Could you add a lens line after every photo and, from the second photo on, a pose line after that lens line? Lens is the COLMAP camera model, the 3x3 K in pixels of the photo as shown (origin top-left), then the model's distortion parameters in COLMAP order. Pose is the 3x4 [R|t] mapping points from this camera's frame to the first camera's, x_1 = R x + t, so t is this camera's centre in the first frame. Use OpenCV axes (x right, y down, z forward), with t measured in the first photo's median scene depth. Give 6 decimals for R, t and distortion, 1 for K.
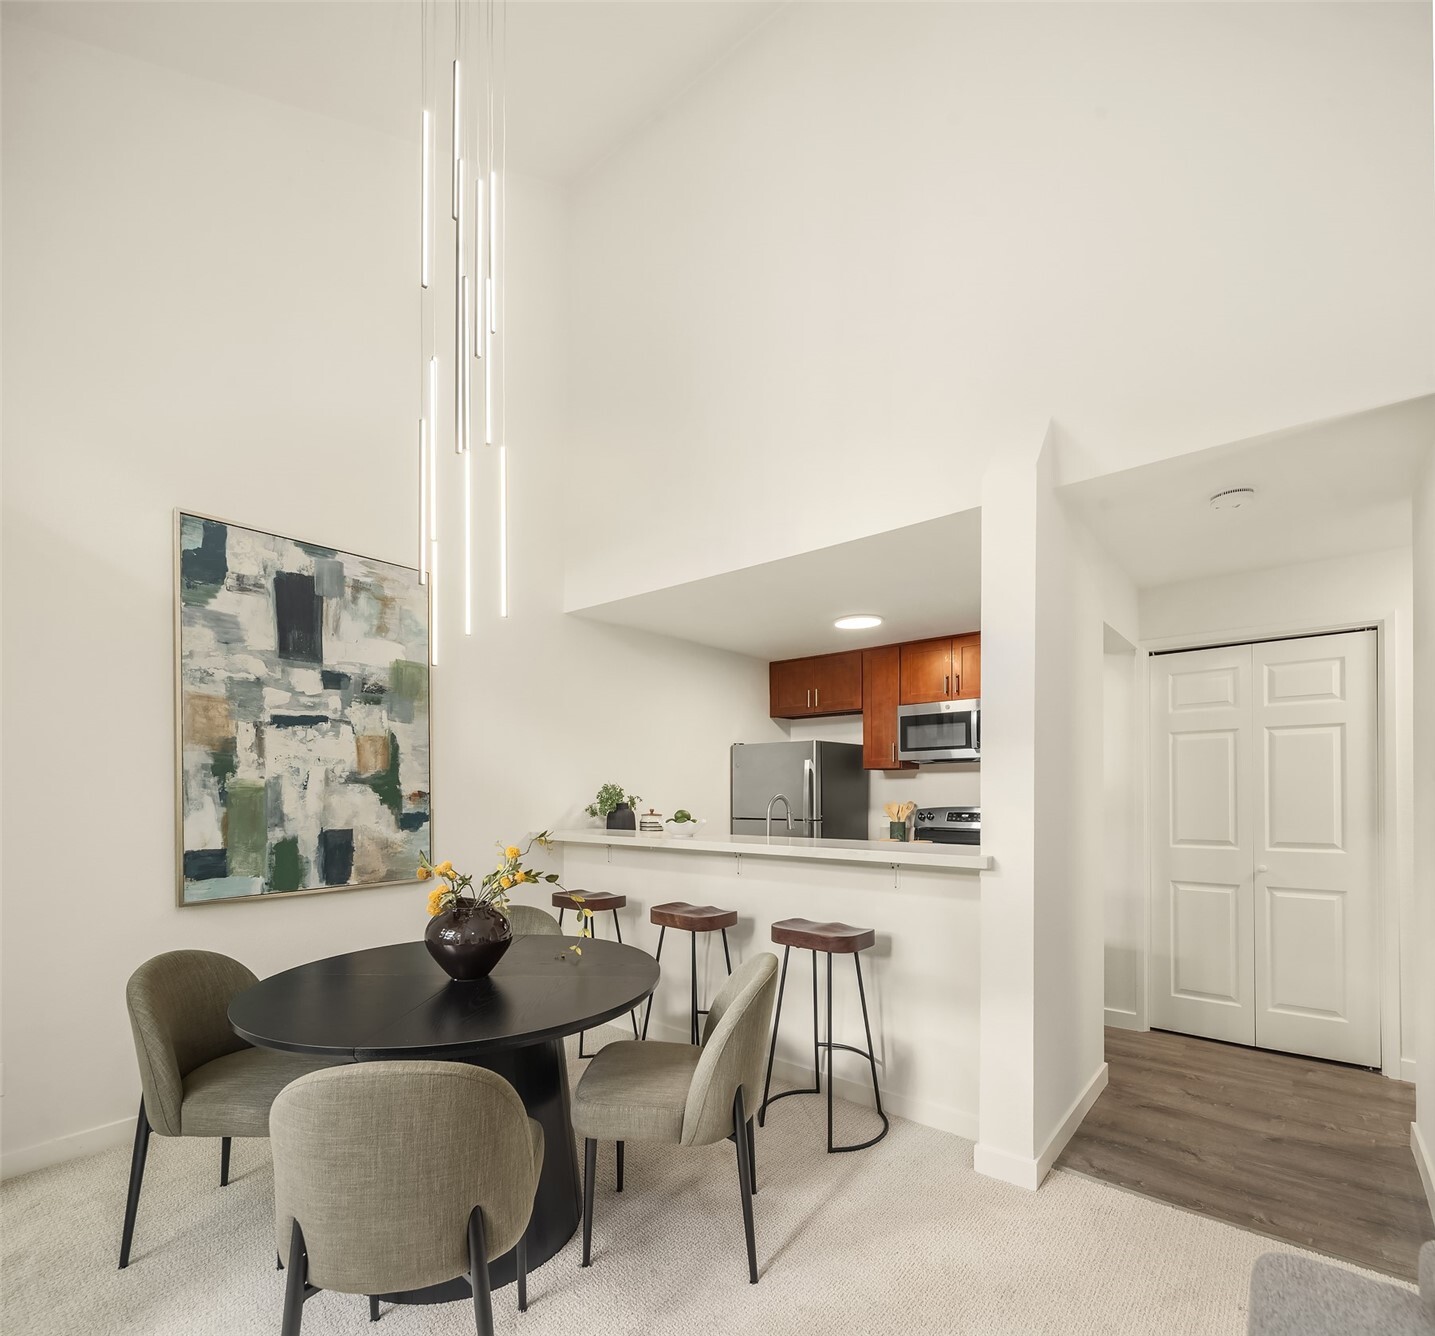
lens RADIAL K [[703.9, 0, 714.4], [0, 703.9, 780.4], [0, 0, 1]] dist [0.003318, -0.000681]
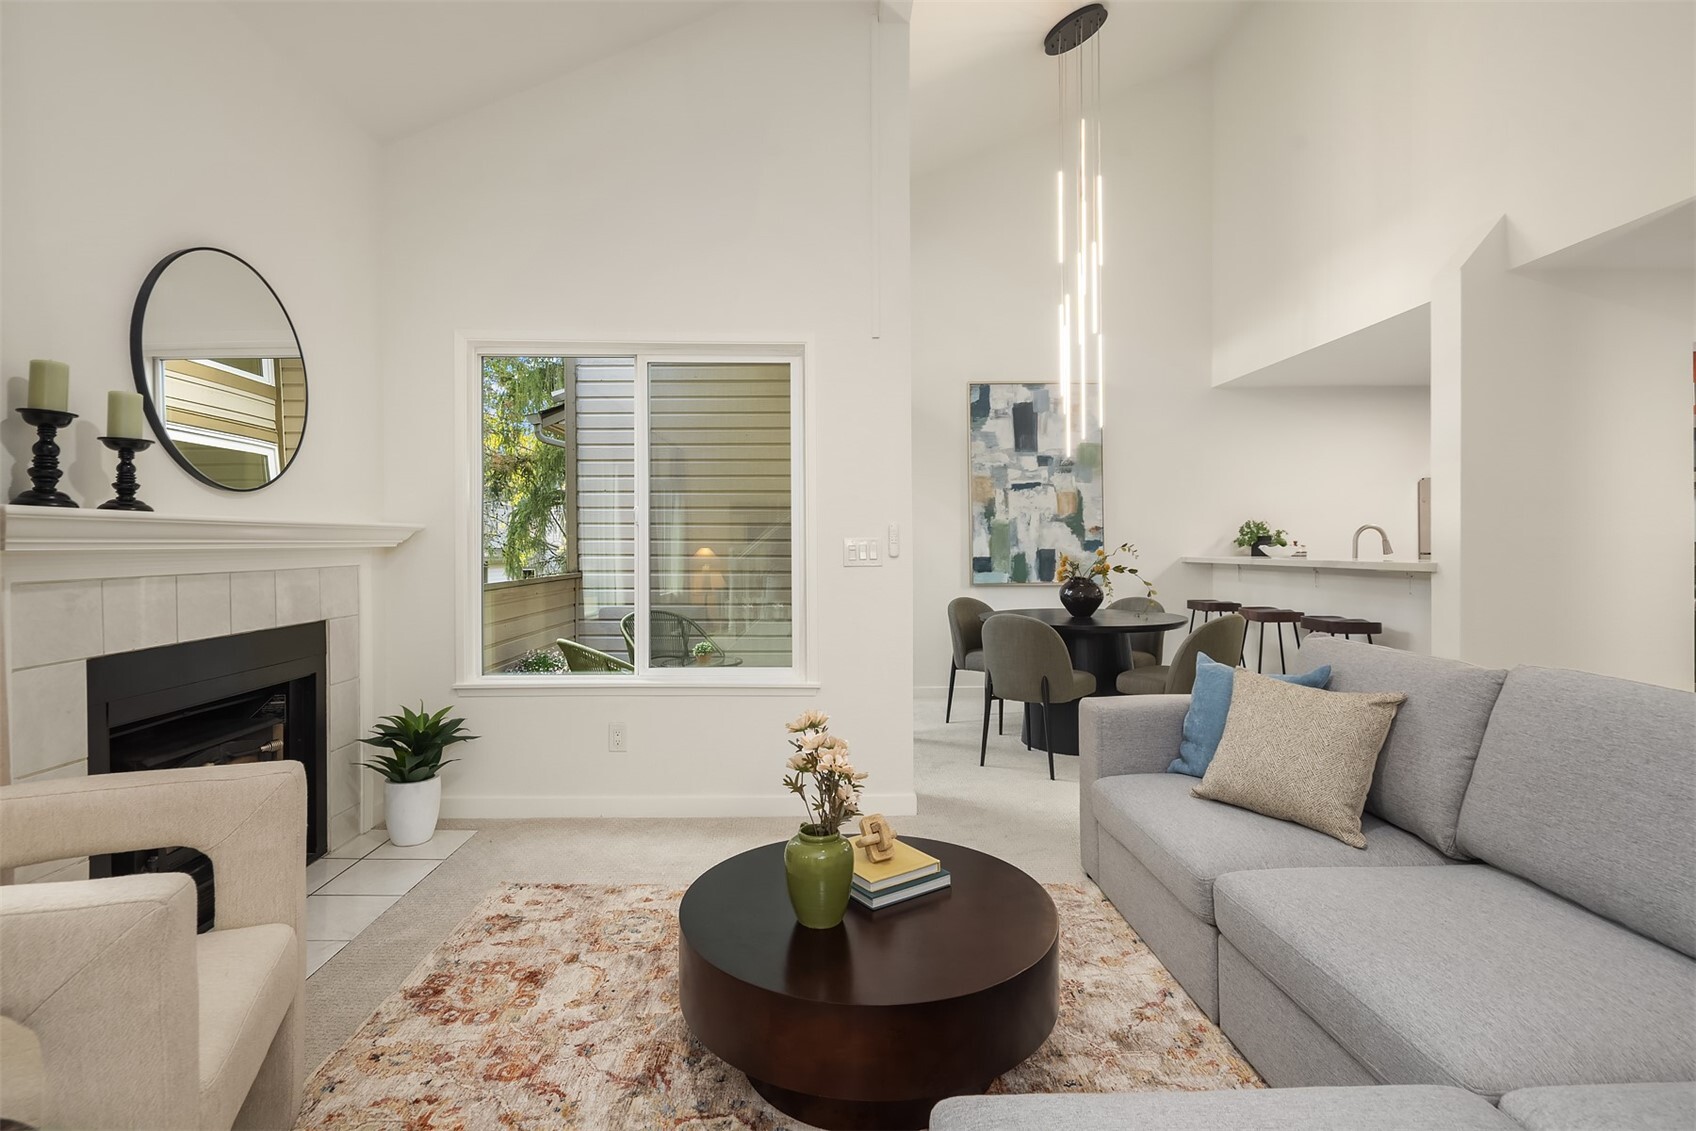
lens RADIAL K [[843.4, 0, 849.9], [0, 843.4, 555.1], [0, 0, 1]] dist [0.007907, -0.001133]
pose [[0.668009, 0.007806, -0.744112, 0.662064], [0.014235, 0.999628, 0.023265, 0.030695], [0.744017, -0.026134, 0.667650, -0.710310]]
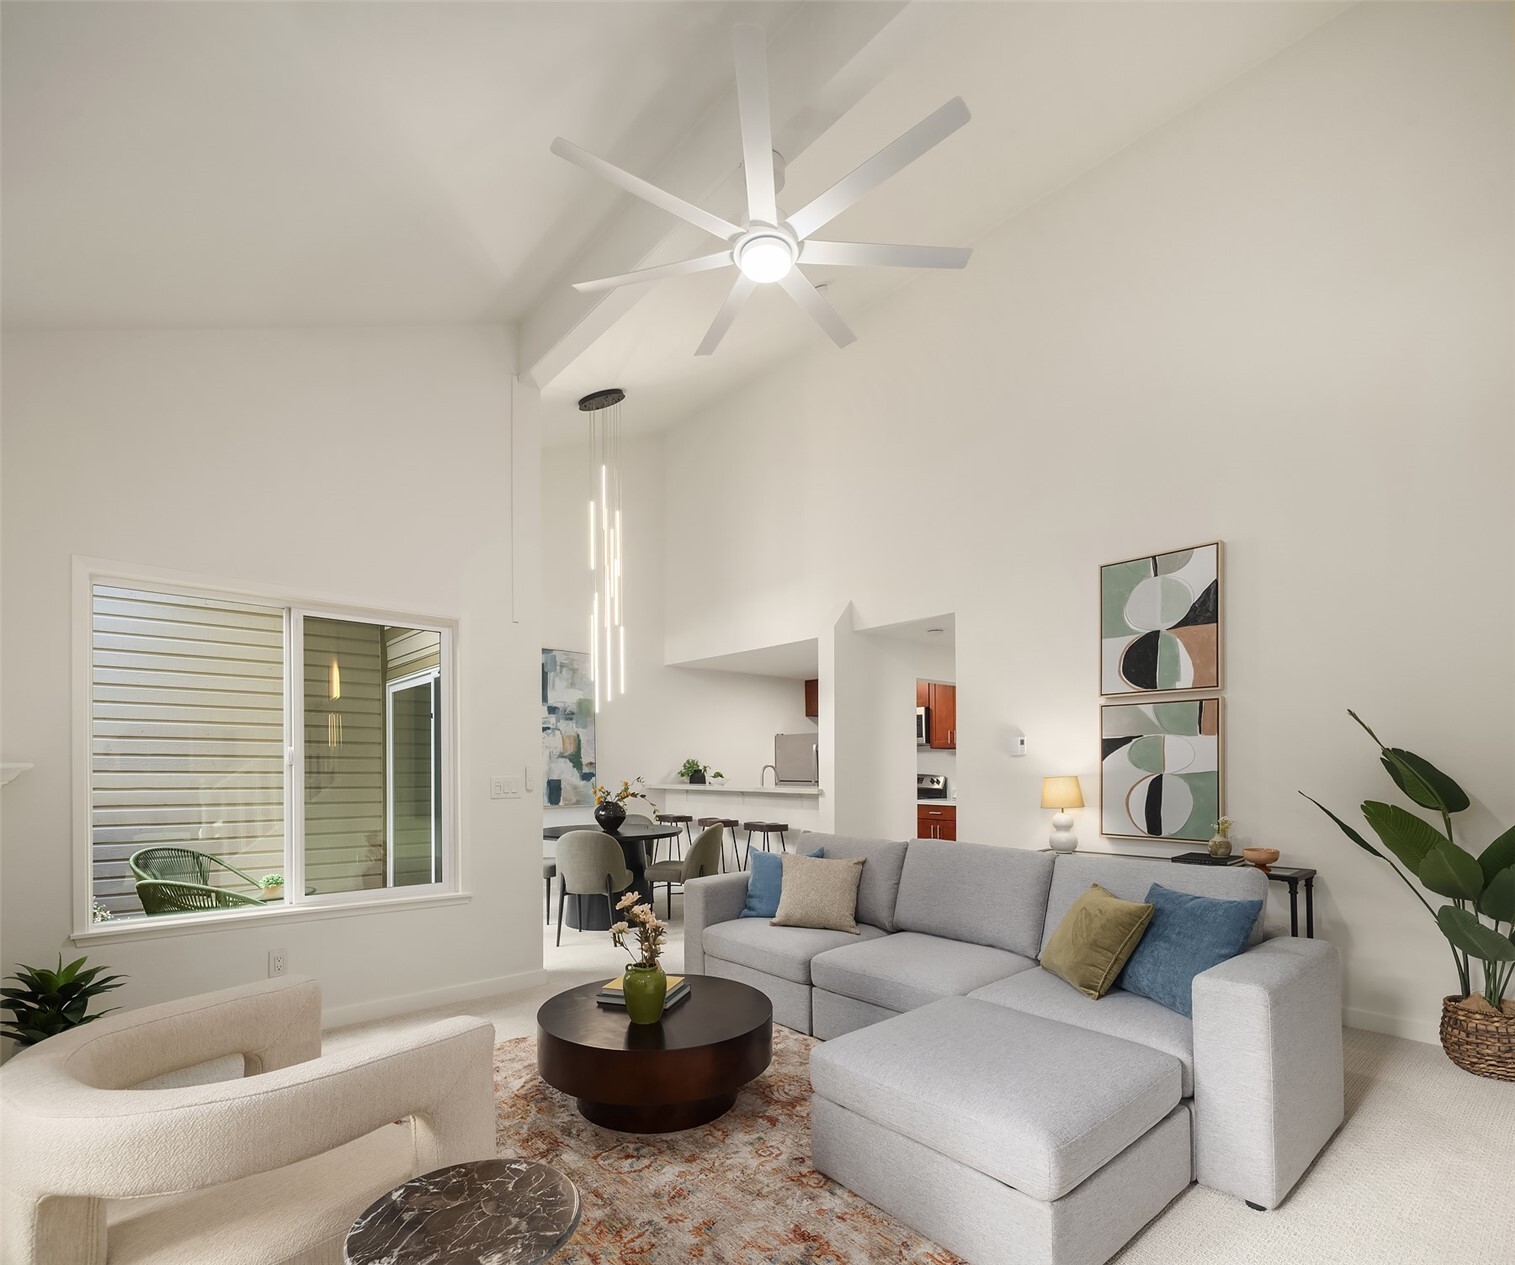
lens RADIAL K [[737.8, 0, 787.3], [0, 737.8, 777.2], [0, 0, 1]] dist [0.015069, -0.000637]
pose [[0.991738, 0.005164, -0.128176, 0.467459], [-0.001544, 0.999598, 0.028326, -0.002260], [0.128271, -0.027894, 0.991347, -1.164266]]
